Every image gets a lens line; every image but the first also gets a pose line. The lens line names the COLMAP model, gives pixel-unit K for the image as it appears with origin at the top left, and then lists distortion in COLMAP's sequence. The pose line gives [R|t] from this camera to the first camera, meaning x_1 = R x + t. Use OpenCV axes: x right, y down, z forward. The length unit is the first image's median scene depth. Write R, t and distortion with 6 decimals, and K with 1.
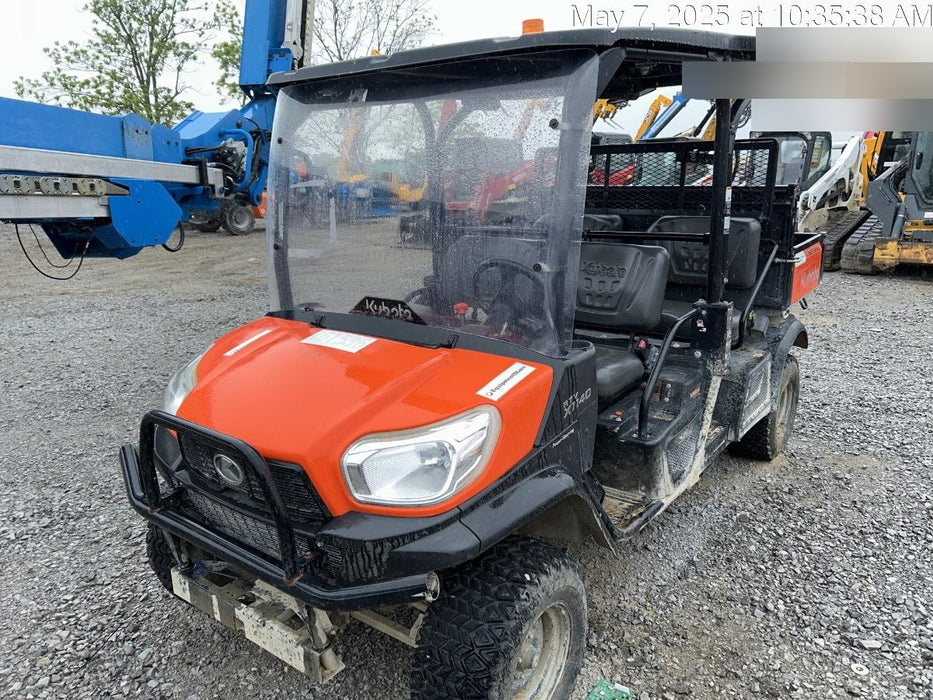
lens RADIAL K [[668.0, 0, 475.8], [0, 668.0, 370.3], [0, 0, 1]] dist [-0.007868, -0.007376]
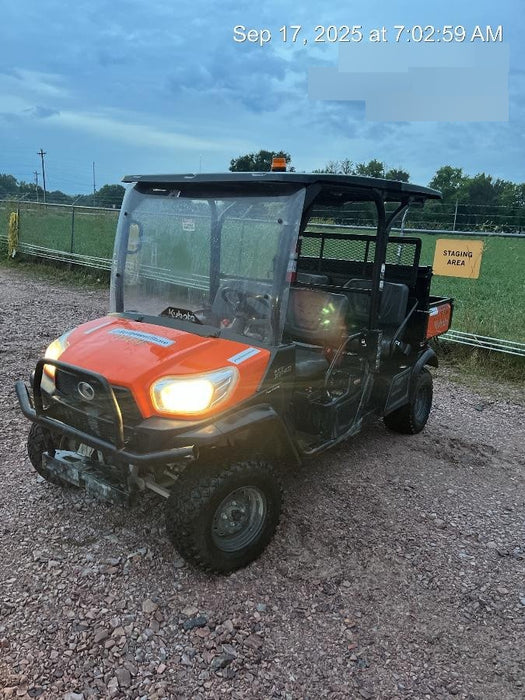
lens RADIAL K [[501.2, 0, 265.6], [0, 501.2, 347.5], [0, 0, 1]] dist [-0.007868, -0.007376]
pose [[0.995202, 0.080232, 0.055997, 0.020297], [-0.075501, 0.993766, -0.082025, 0.082503], [-0.062229, 0.077404, 0.995056, -0.302333]]
